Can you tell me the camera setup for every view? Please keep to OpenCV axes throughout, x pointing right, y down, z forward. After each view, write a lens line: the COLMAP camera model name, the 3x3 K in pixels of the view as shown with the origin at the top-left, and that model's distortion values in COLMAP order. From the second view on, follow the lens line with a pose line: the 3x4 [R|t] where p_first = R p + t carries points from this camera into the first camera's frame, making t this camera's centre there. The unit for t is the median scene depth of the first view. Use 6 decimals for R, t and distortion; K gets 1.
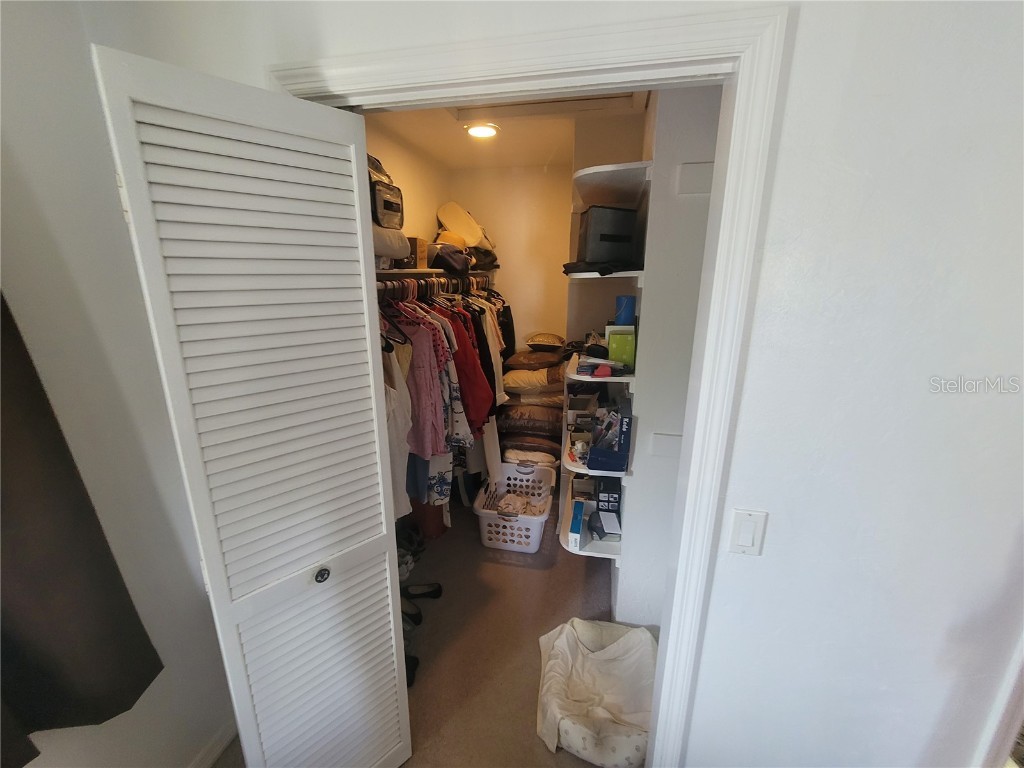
lens RADIAL K [[420.0, 0, 509.8], [0, 420.0, 385.9], [0, 0, 1]] dist [-0.002228, 0.001546]
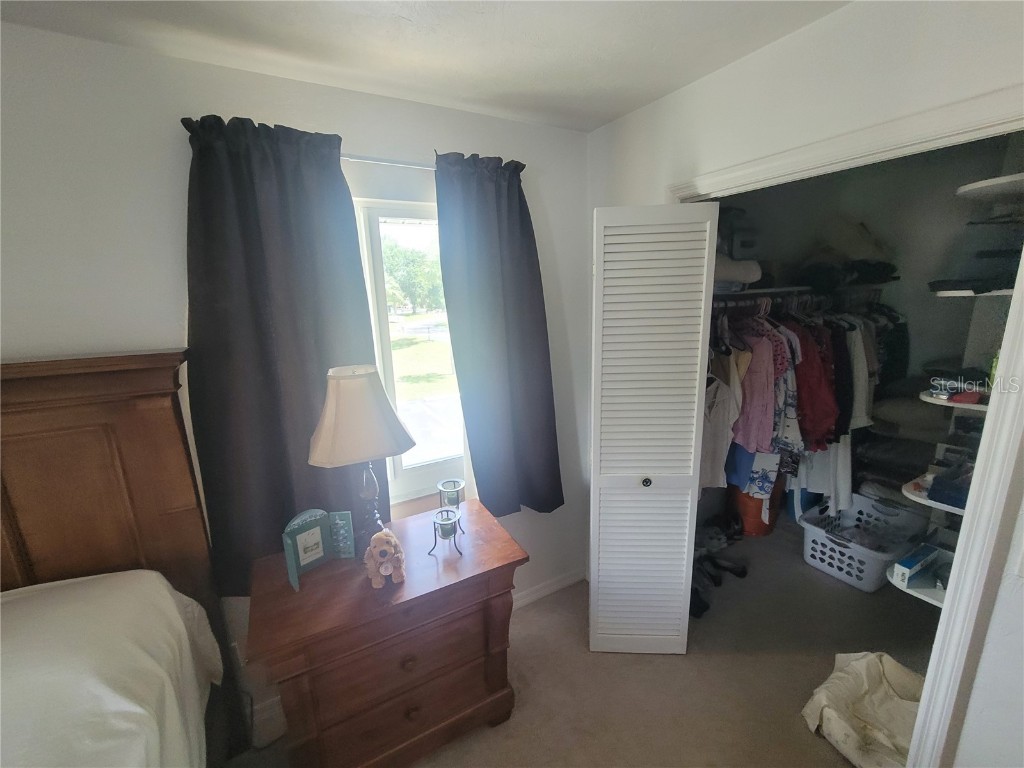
lens RADIAL K [[420.0, 0, 511.0], [0, 420.0, 385.7], [0, 0, 1]] dist [-0.002228, 0.001546]
pose [[0.662372, 0.142366, -0.735523, 0.186075], [-0.162422, 0.985716, 0.044525, 0.049071], [0.731356, 0.089973, 0.676035, -0.276589]]
